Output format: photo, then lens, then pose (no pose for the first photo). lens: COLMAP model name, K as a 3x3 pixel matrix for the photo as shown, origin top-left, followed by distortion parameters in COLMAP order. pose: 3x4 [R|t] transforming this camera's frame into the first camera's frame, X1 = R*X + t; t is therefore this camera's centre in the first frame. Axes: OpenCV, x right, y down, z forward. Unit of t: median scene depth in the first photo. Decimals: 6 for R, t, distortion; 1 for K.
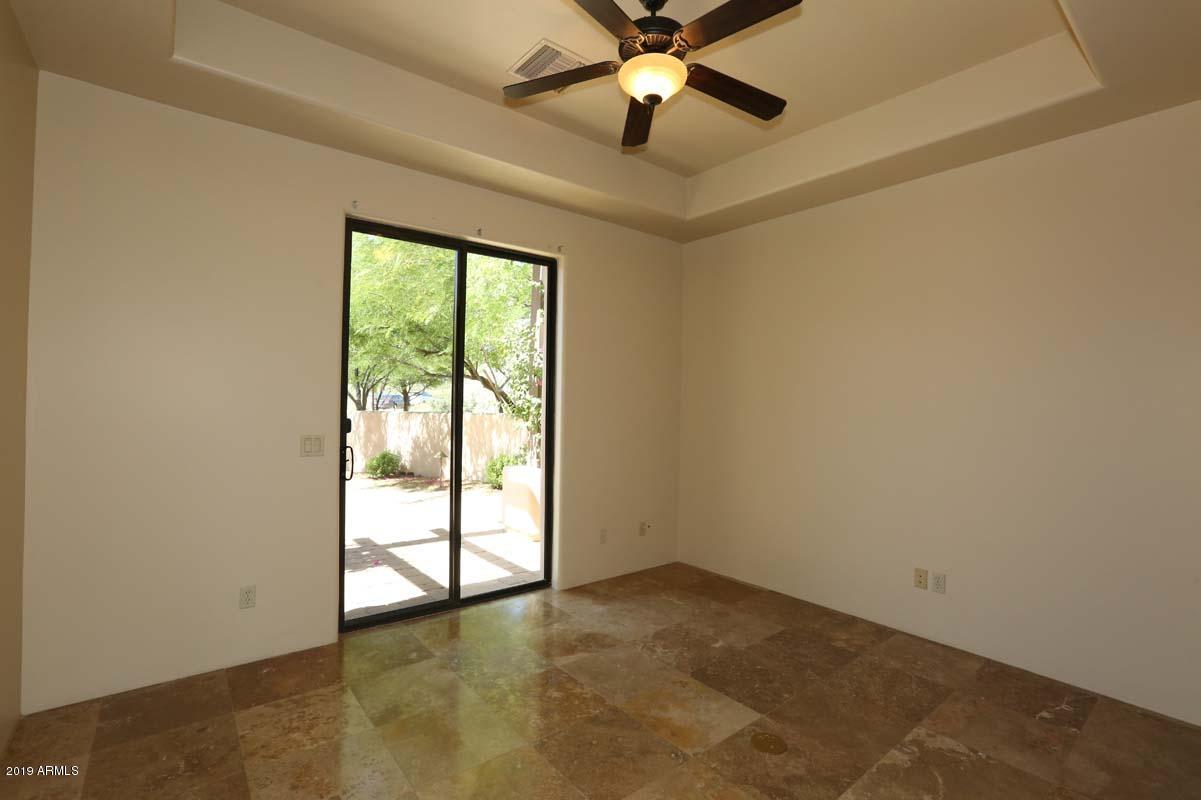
lens RADIAL K [[548.6, 0, 594.4], [0, 548.6, 396.3], [0, 0, 1]] dist [-0.028371, 0.005284]
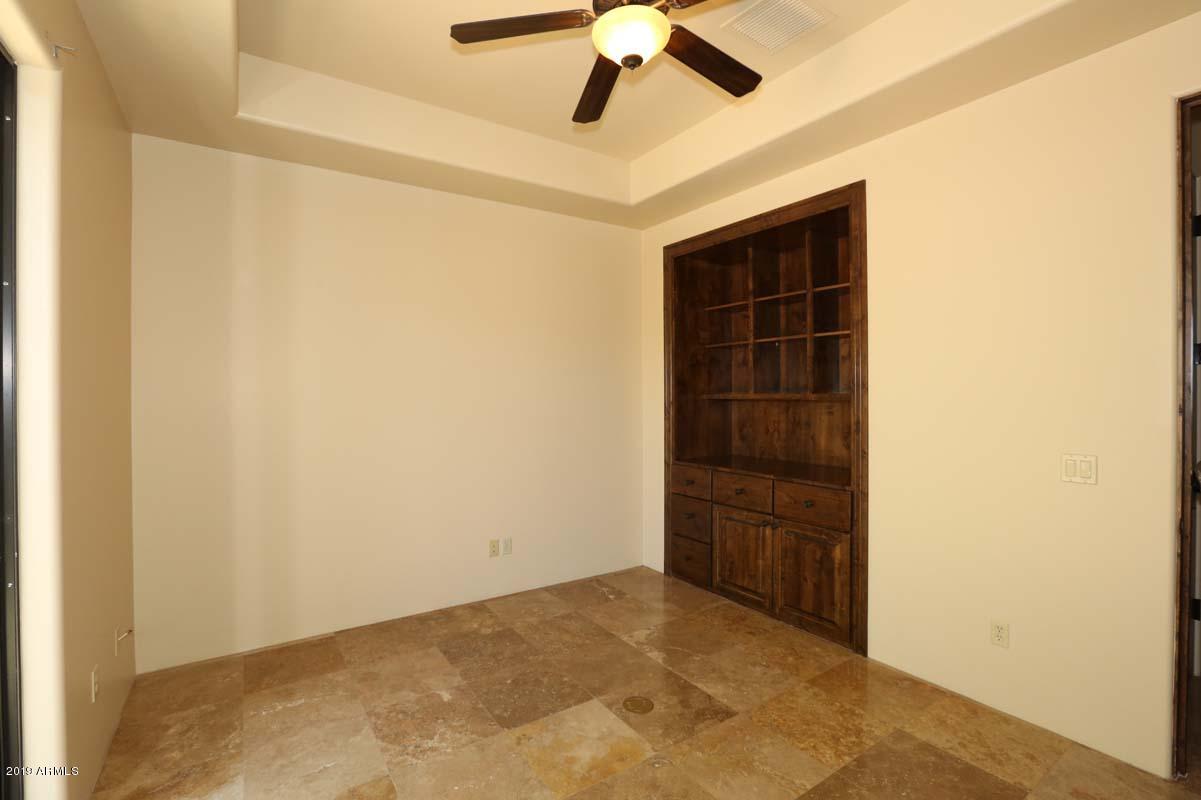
lens RADIAL K [[548.6, 0, 594.9], [0, 548.6, 397.1], [0, 0, 1]] dist [-0.028371, 0.005284]
pose [[0.085921, -0.021936, 0.996060, -0.589203], [-0.002562, 0.999749, 0.022238, -0.015982], [-0.996299, -0.004463, 0.085844, 0.738990]]
